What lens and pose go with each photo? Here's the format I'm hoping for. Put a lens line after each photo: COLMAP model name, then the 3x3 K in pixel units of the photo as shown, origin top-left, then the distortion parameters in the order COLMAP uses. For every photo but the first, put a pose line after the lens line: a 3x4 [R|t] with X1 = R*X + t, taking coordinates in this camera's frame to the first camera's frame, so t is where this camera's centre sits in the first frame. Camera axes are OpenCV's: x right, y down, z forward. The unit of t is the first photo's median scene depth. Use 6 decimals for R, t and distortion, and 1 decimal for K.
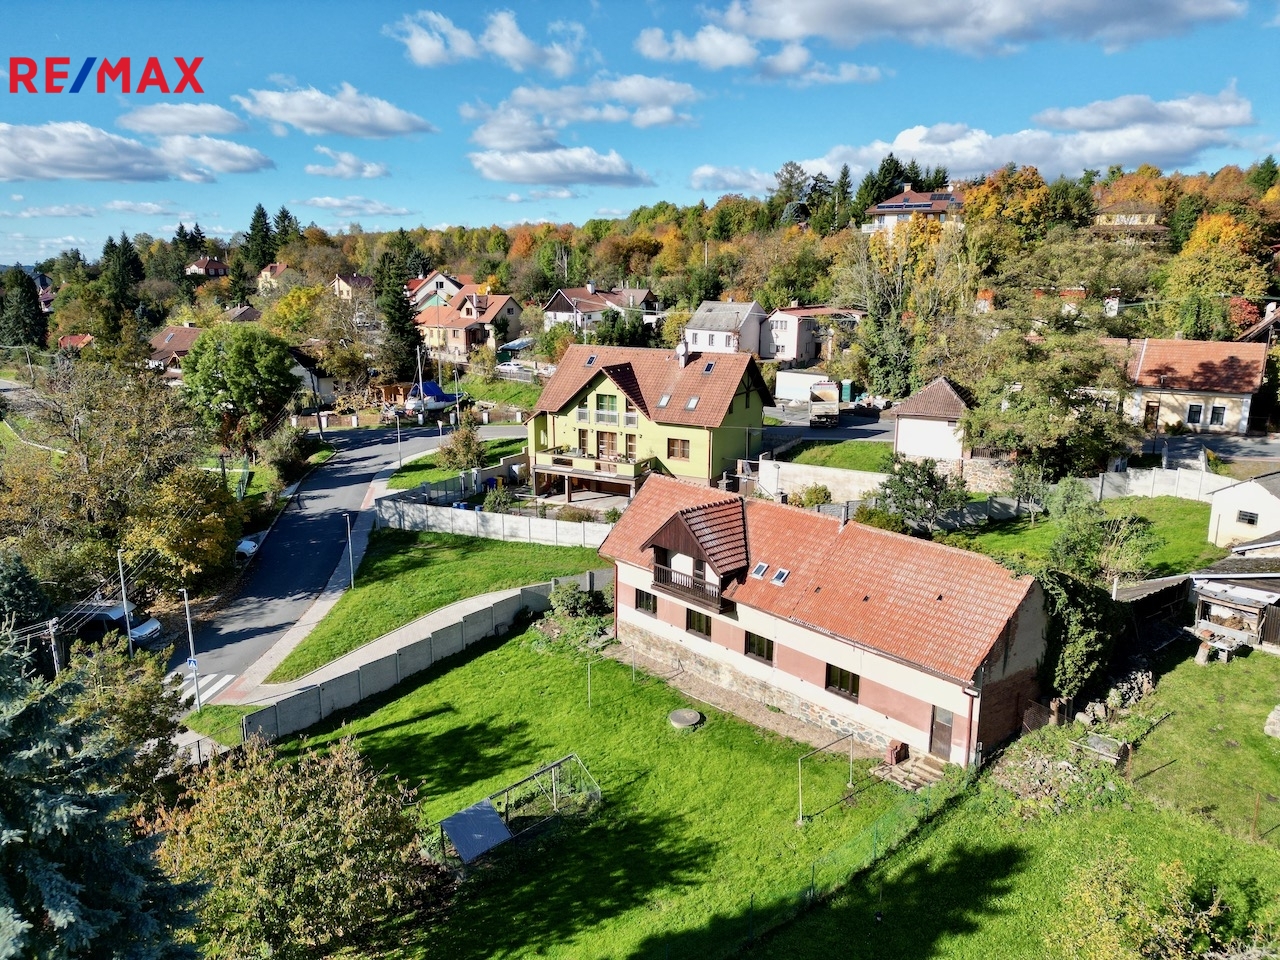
lens RADIAL K [[899.4, 0, 636.2], [0, 899.4, 487.0], [0, 0, 1]] dist [0.048182, -0.010822]
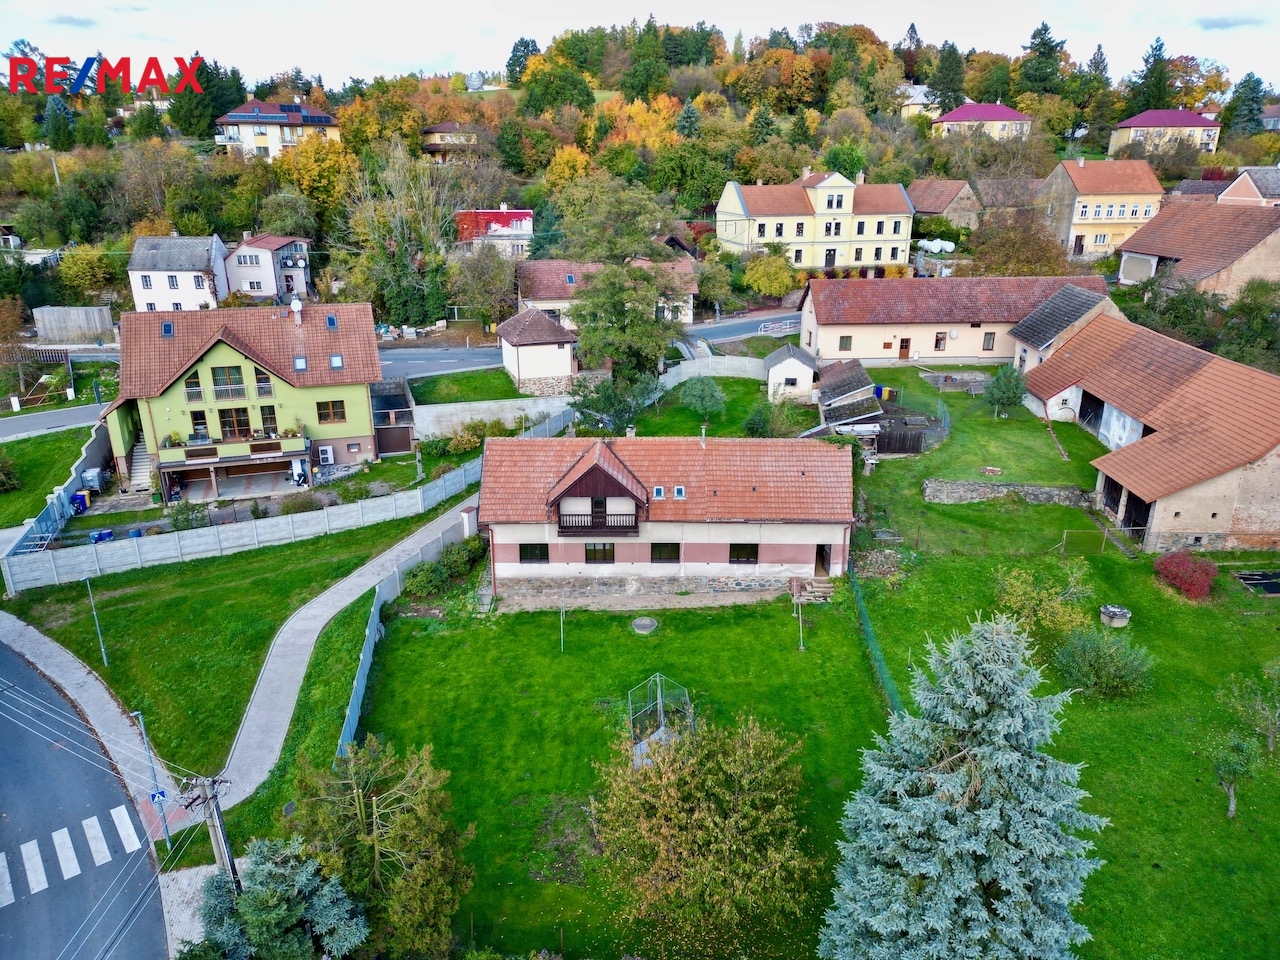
lens RADIAL K [[899.4, 0, 638.7], [0, 899.4, 477.0], [0, 0, 1]] dist [0.048182, -0.010822]
pose [[0.642267, -0.247754, 0.725336, -0.456695], [0.171559, 0.968777, 0.178995, -0.091072], [-0.747035, 0.009475, 0.664717, 0.120218]]
